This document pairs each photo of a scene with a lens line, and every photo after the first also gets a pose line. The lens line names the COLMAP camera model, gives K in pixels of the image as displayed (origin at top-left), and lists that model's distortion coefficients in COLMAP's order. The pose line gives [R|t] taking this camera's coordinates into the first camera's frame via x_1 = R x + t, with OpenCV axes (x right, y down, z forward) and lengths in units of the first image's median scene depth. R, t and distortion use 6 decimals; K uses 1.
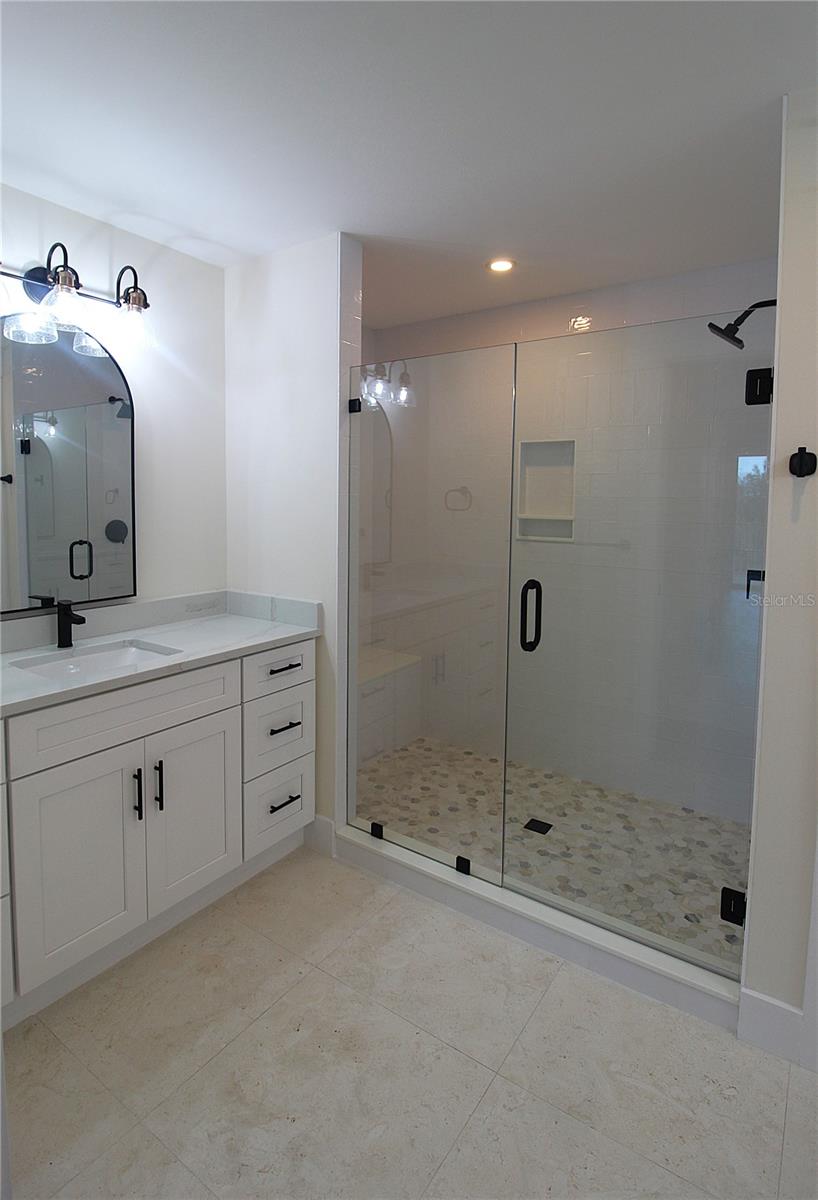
lens RADIAL K [[617.3, 0, 407.8], [0, 617.3, 542.3], [0, 0, 1]] dist [0.002605, -0.016493]
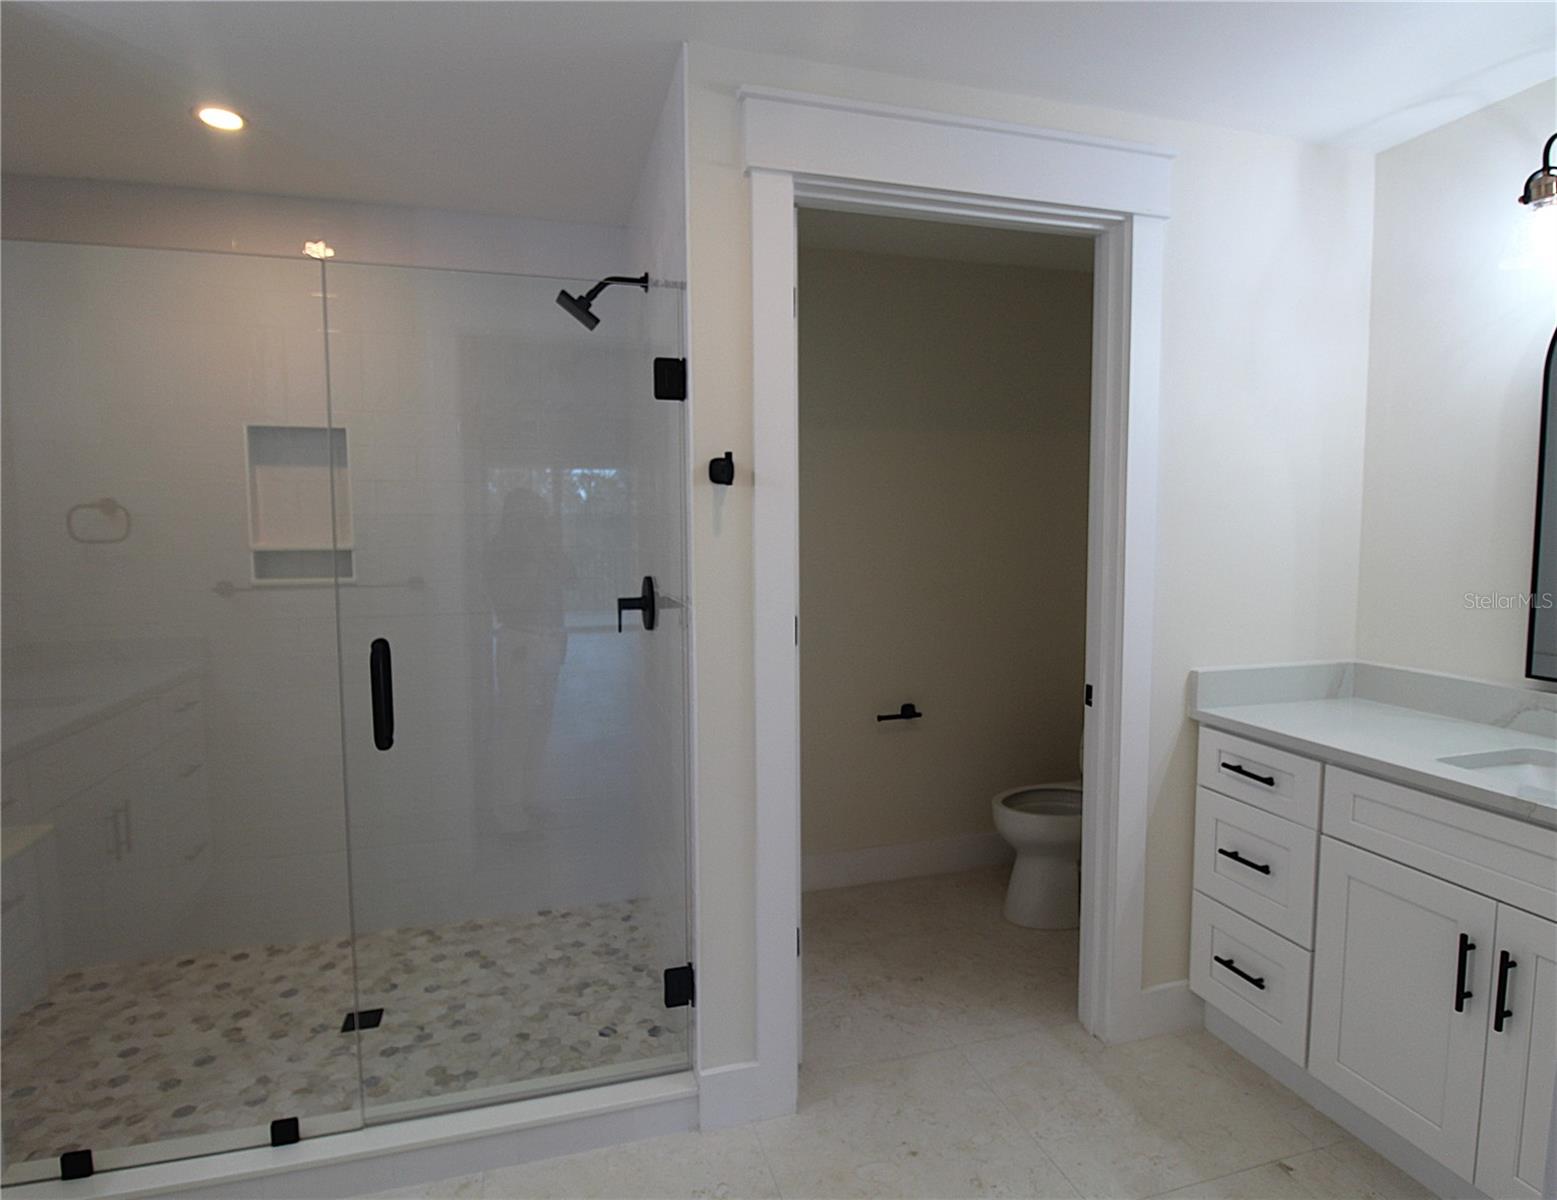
lens RADIAL K [[836.2, 0, 778.5], [0, 836.2, 600.0], [0, 0, 1]] dist [-0.001349, -0.012878]
pose [[0.624069, -0.083955, 0.776846, -0.161084], [0.067470, 0.996288, 0.053470, 0.001039], [-0.778451, 0.019045, 0.627417, 0.098032]]
